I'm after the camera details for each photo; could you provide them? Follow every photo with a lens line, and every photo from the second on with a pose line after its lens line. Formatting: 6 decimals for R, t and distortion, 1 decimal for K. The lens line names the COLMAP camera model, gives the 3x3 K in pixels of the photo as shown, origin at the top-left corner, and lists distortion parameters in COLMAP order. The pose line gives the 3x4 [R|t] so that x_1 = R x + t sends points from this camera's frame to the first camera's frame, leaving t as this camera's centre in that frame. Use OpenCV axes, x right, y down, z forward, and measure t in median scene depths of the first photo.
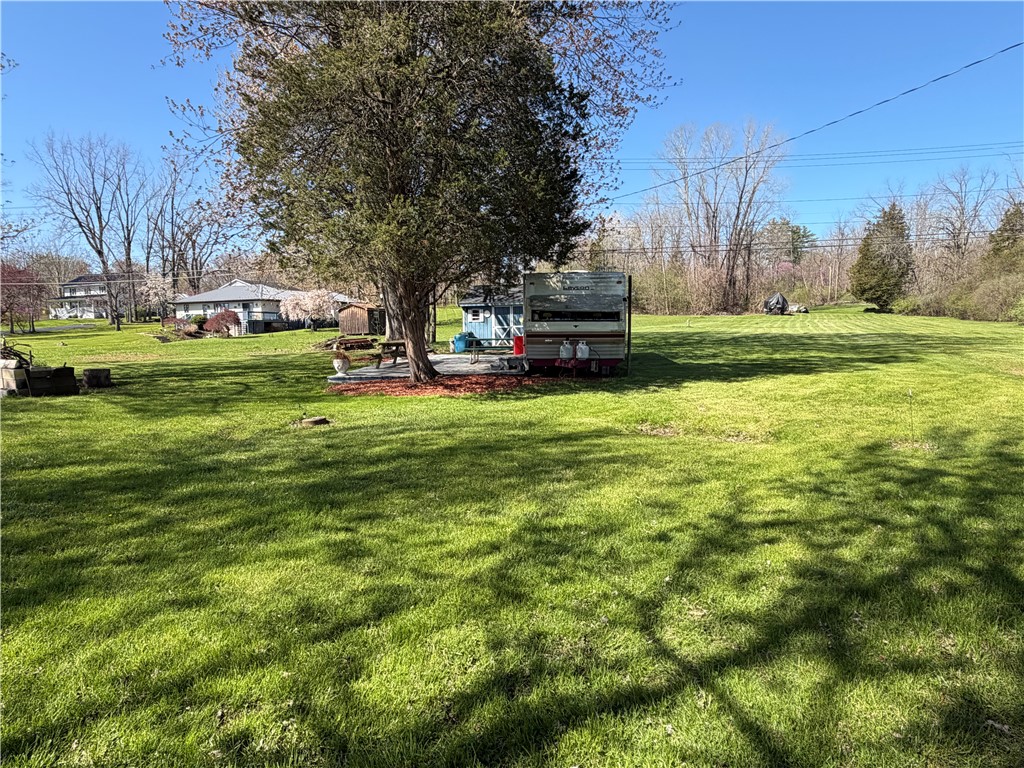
lens RADIAL K [[588.3, 0, 512.0], [0, 588.3, 384.0], [0, 0, 1]] dist [0.000765, 0.000245]
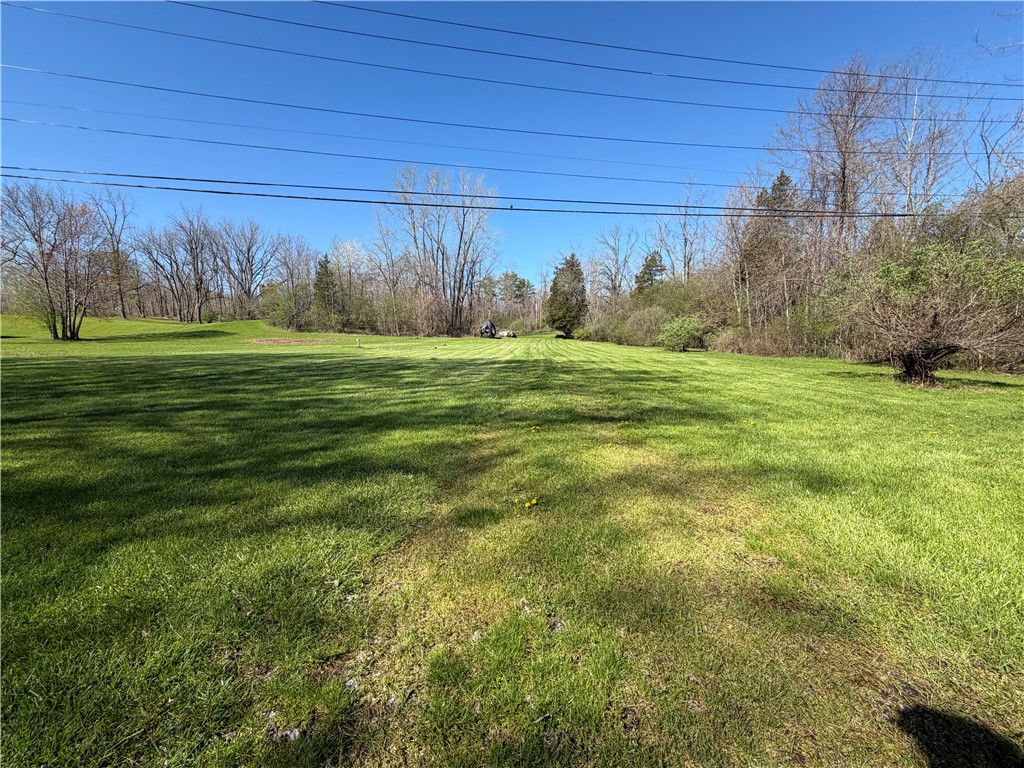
lens RADIAL K [[391.2, 0, 512.0], [0, 391.2, 384.0], [0, 0, 1]] dist [-0.000805, -0.000113]
pose [[0.925930, -0.020776, 0.377124, 0.196856], [0.021691, 0.999763, 0.001821, -0.026429], [-0.377072, 0.006494, 0.926161, 0.259795]]
